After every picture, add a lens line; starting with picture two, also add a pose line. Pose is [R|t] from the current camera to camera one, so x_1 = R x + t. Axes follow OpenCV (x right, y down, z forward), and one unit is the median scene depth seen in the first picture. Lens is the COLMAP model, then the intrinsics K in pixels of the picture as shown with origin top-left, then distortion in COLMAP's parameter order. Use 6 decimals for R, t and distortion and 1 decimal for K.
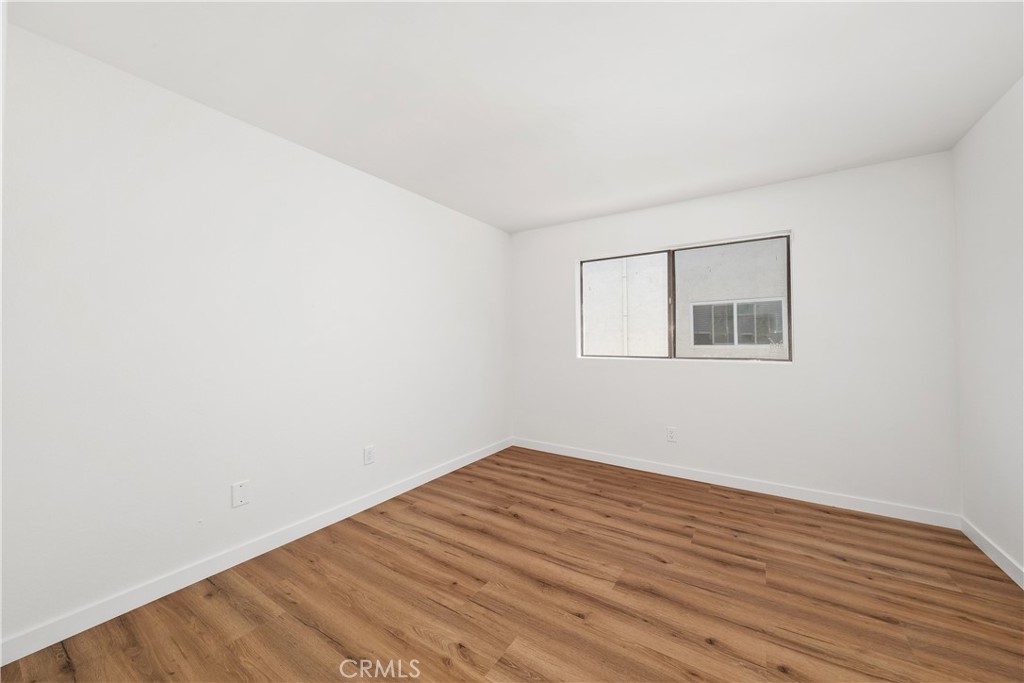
lens RADIAL K [[373.4, 0, 503.7], [0, 373.4, 342.8], [0, 0, 1]] dist [0.009244, -0.000226]
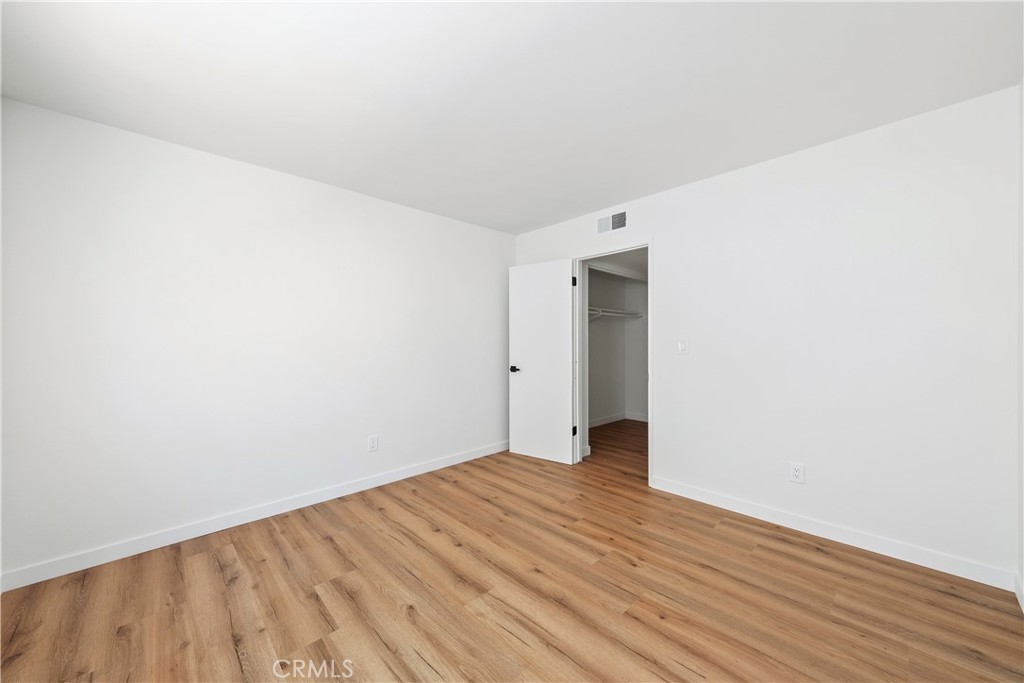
lens RADIAL K [[373.4, 0, 512.2], [0, 373.4, 344.3], [0, 0, 1]] dist [0.009244, -0.000226]
pose [[-0.979821, 0.005021, 0.199814, 0.036126], [0.008468, 0.999830, 0.016403, -0.019641], [-0.199698, 0.017764, -0.979696, 1.965664]]
